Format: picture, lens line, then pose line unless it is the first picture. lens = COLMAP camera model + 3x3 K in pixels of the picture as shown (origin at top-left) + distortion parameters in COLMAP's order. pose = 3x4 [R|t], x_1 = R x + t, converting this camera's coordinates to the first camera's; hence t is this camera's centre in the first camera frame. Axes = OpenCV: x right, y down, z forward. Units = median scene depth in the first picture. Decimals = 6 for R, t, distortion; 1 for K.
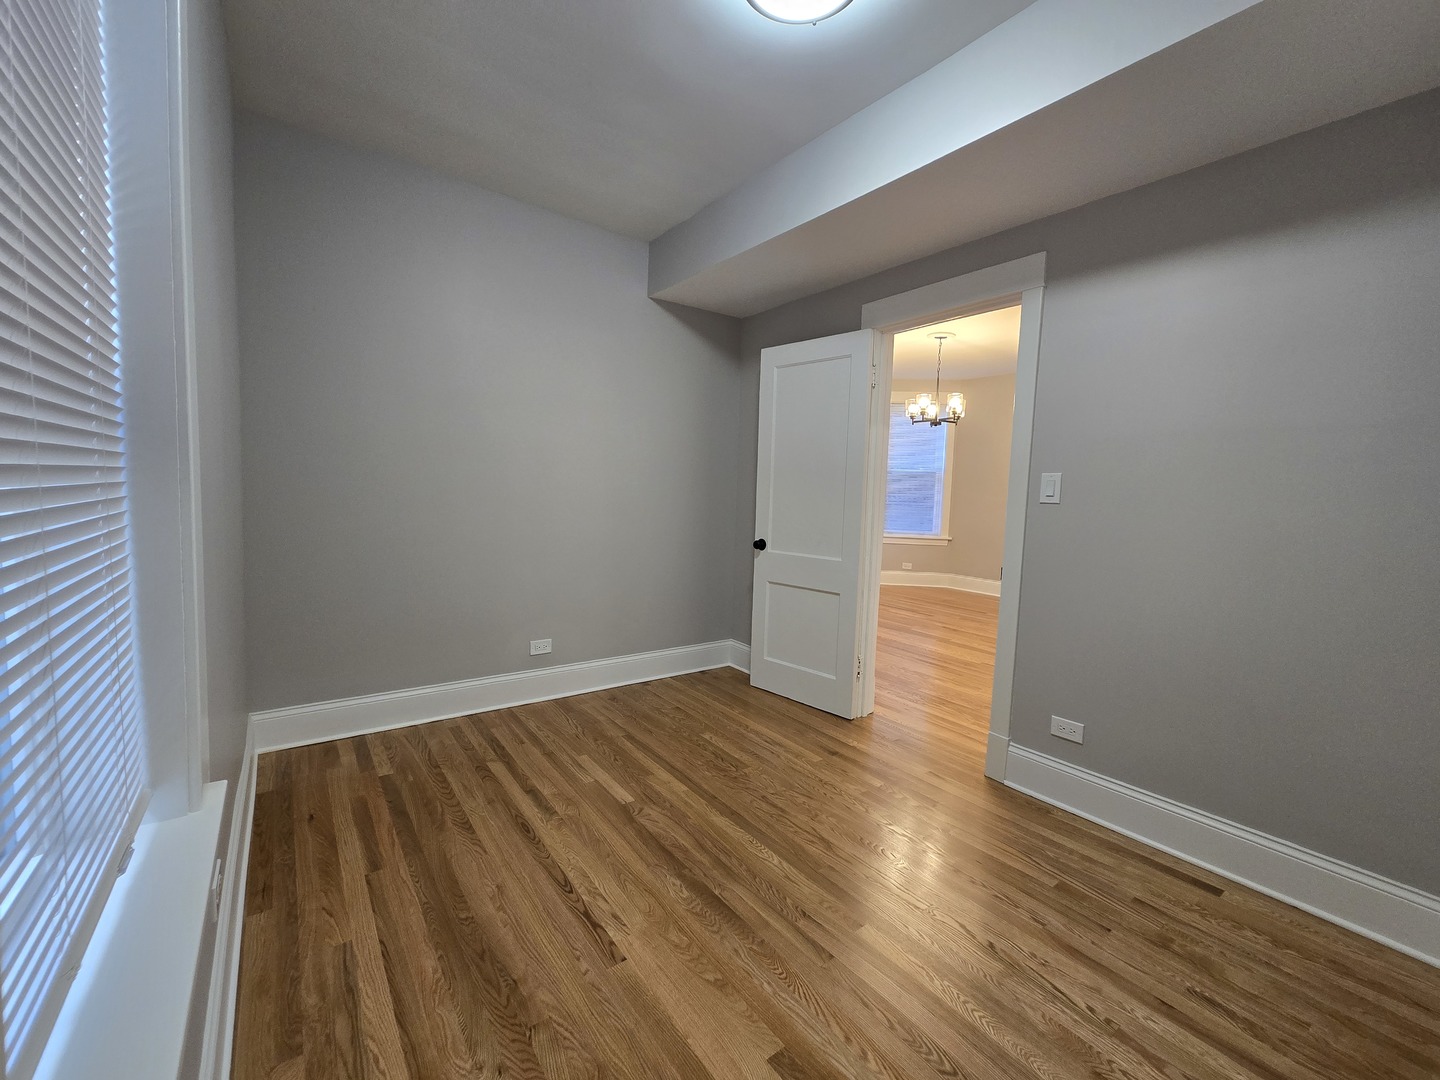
lens RADIAL K [[582.8, 0, 729.1], [0, 582.8, 533.5], [0, 0, 1]] dist [0.000889, -0.000127]
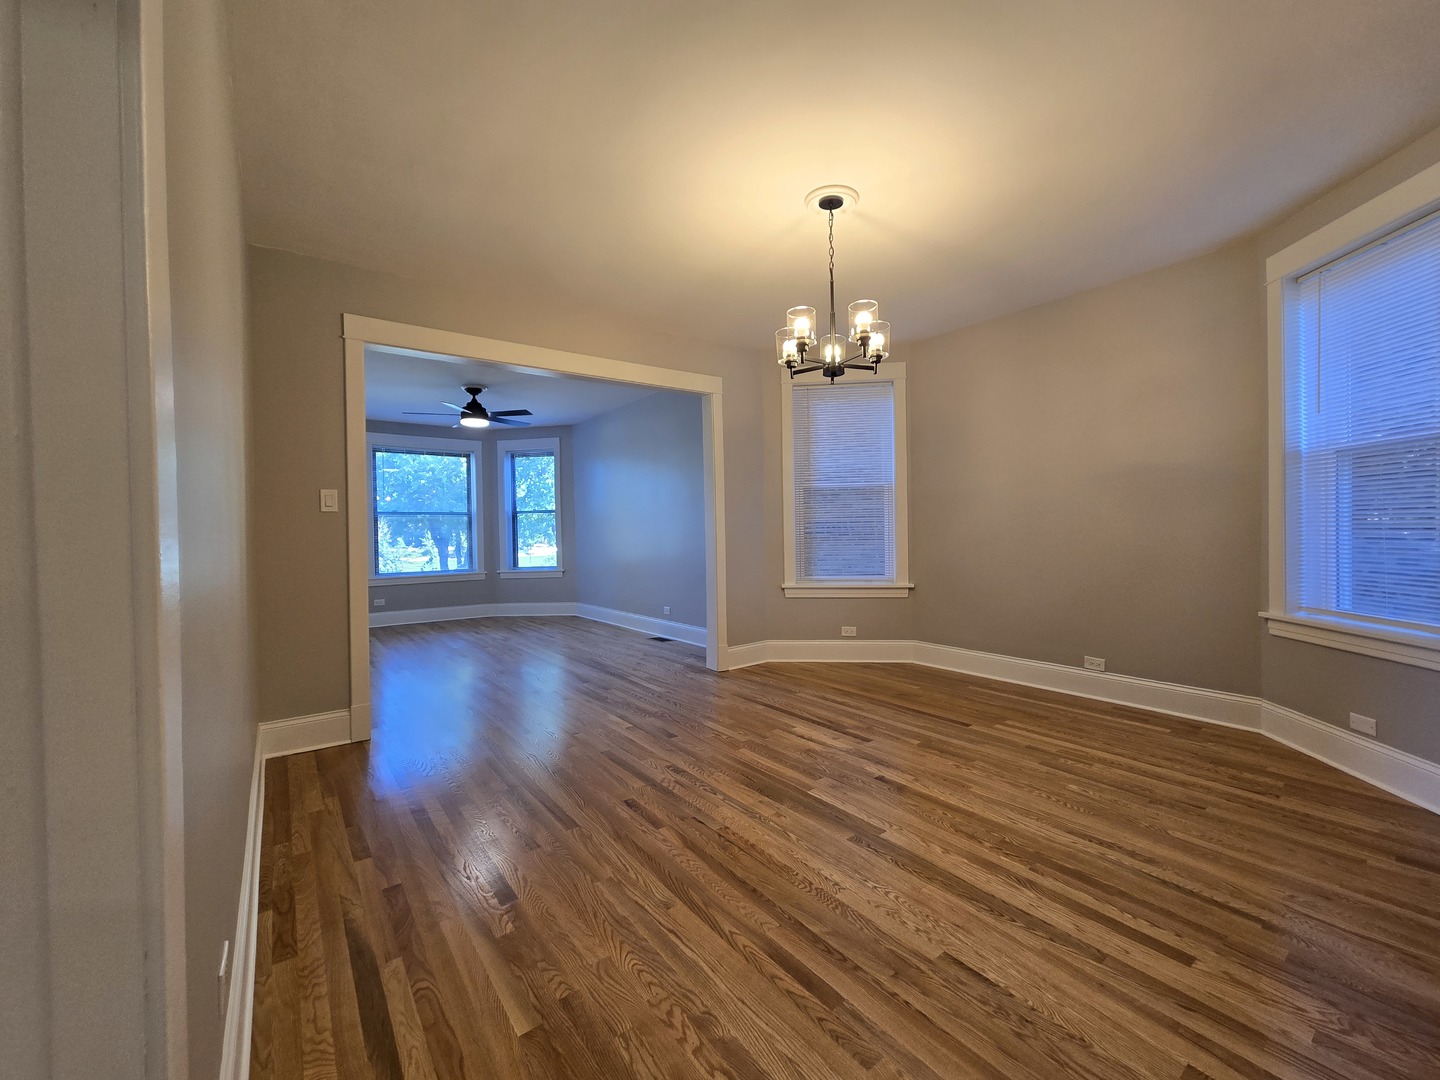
lens RADIAL K [[582.8, 0, 729.1], [0, 582.8, 533.5], [0, 0, 1]] dist [0.000889, -0.000127]
pose [[0.998890, -0.046898, 0.004452, 0.230425], [0.047098, 0.996217, -0.073029, -0.015072], [-0.001010, 0.073157, 0.997320, 0.457726]]
